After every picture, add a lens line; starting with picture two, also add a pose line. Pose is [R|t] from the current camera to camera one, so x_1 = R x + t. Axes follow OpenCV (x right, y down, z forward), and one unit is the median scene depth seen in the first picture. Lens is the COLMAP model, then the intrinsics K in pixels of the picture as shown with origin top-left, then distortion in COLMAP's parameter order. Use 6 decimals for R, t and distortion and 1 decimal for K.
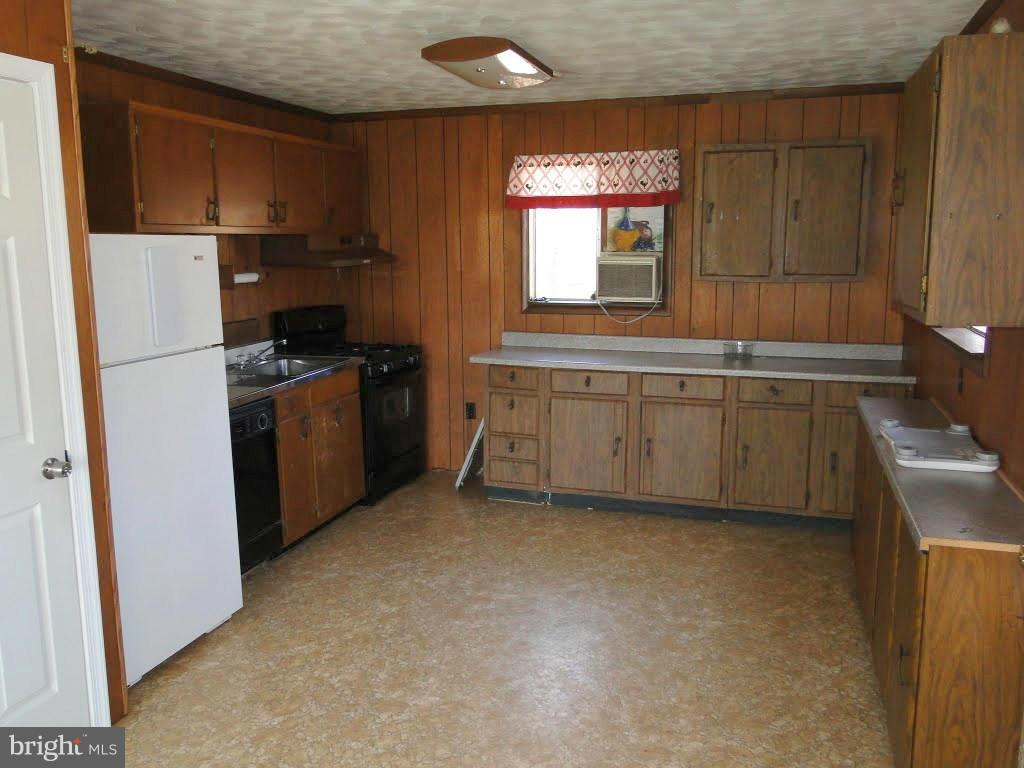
lens RADIAL K [[847.8, 0, 512.7], [0, 847.8, 381.2], [0, 0, 1]] dist [-0.014200, -0.003751]
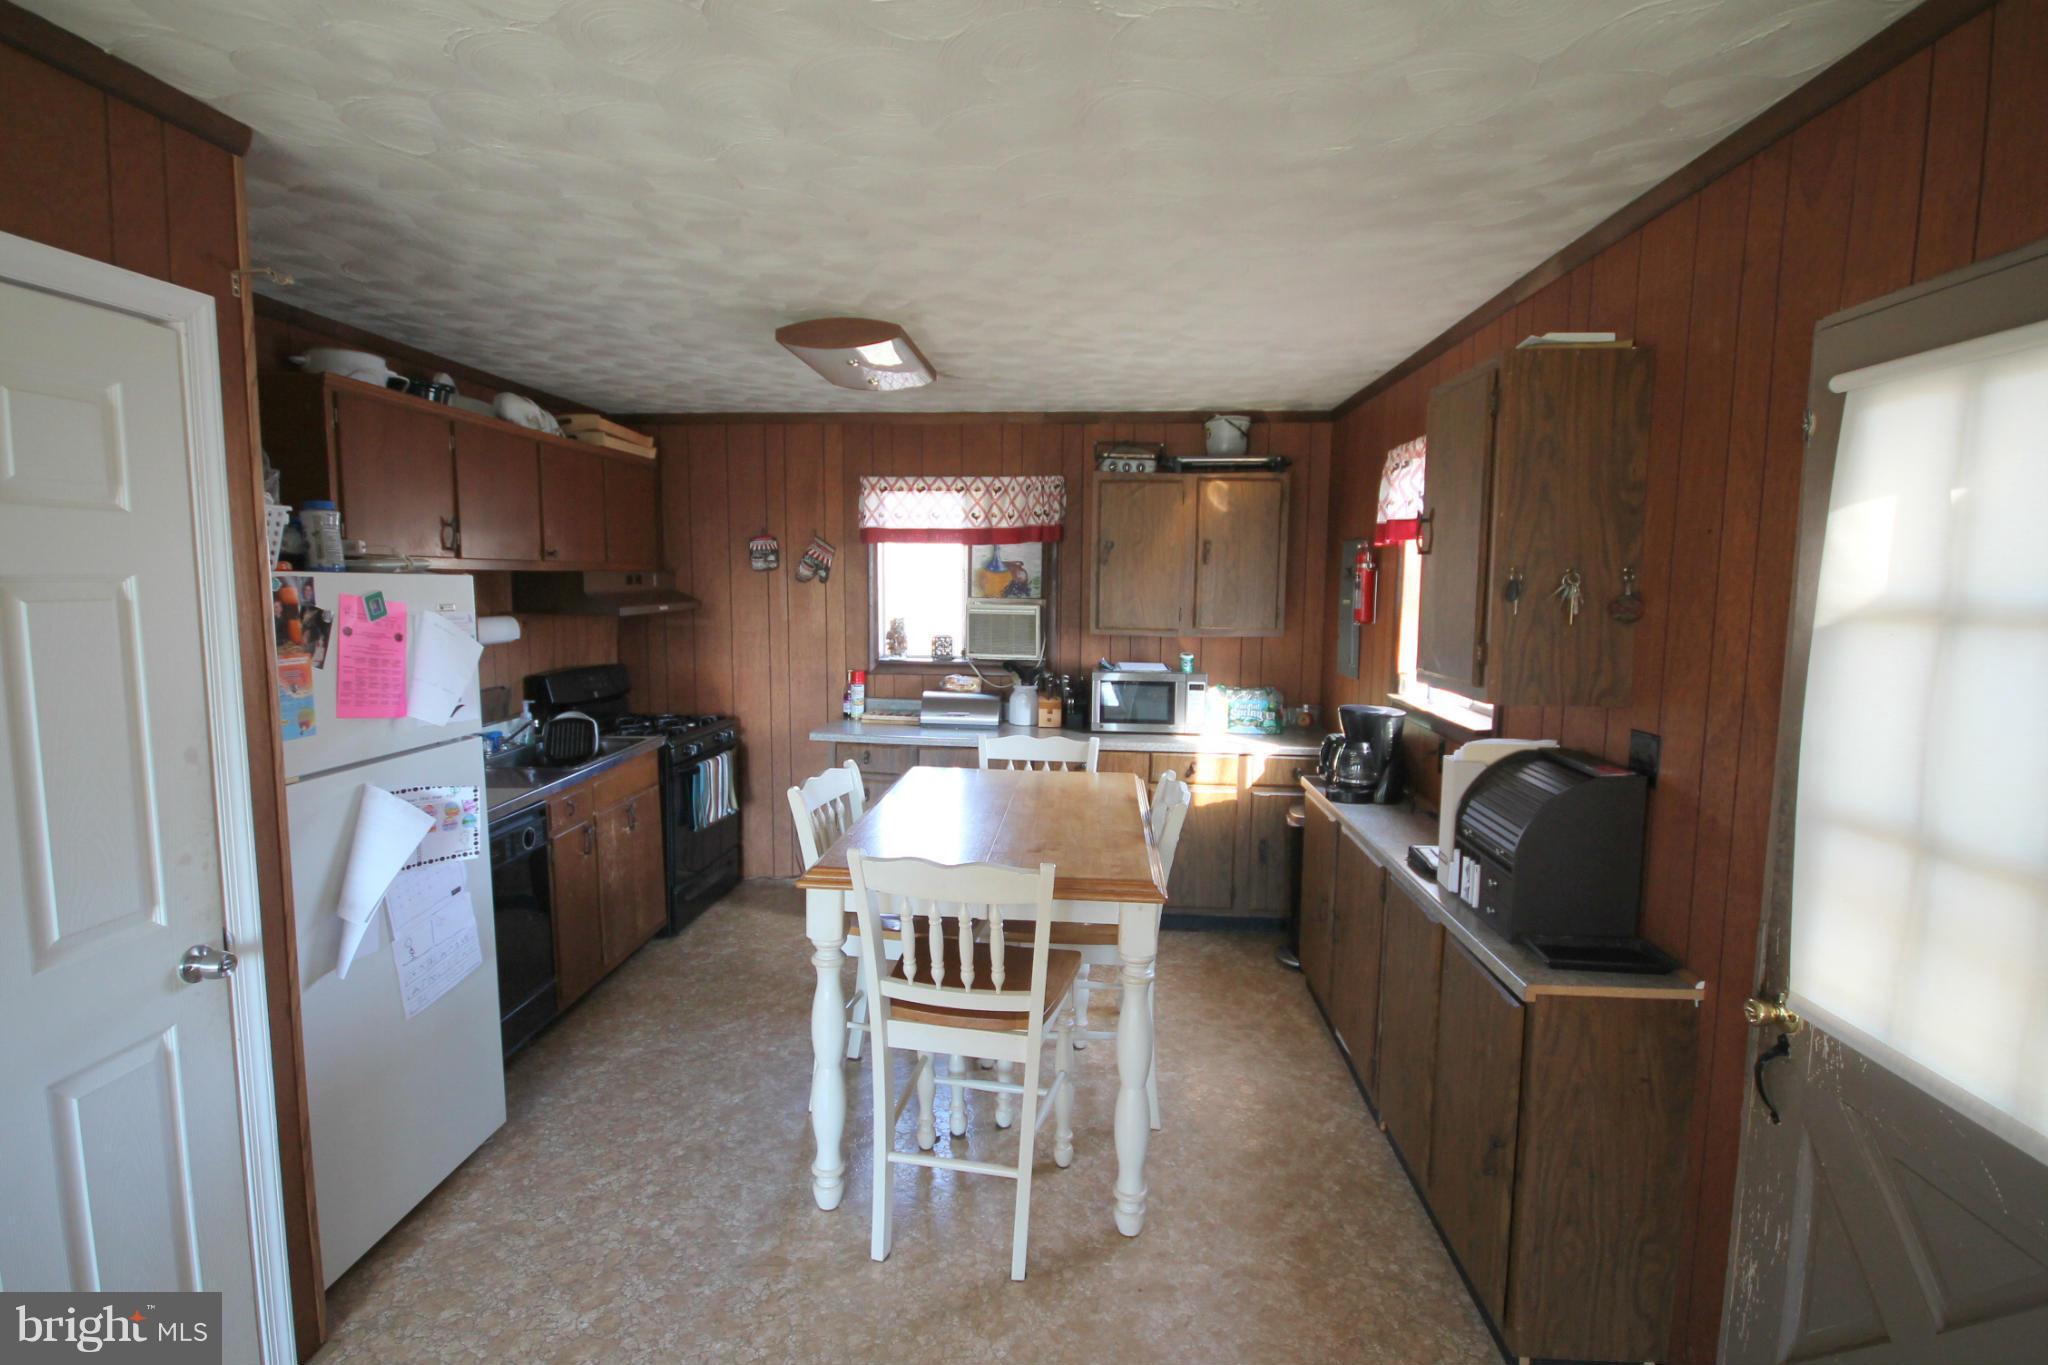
lens RADIAL K [[975.4, 0, 1023.6], [0, 975.4, 683.2], [0, 0, 1]] dist [0.003567, -0.010610]
pose [[0.972880, -0.010216, 0.231083, -0.095935], [0.023316, 0.998267, -0.054034, -0.030327], [-0.230131, 0.057956, 0.971432, 0.133743]]
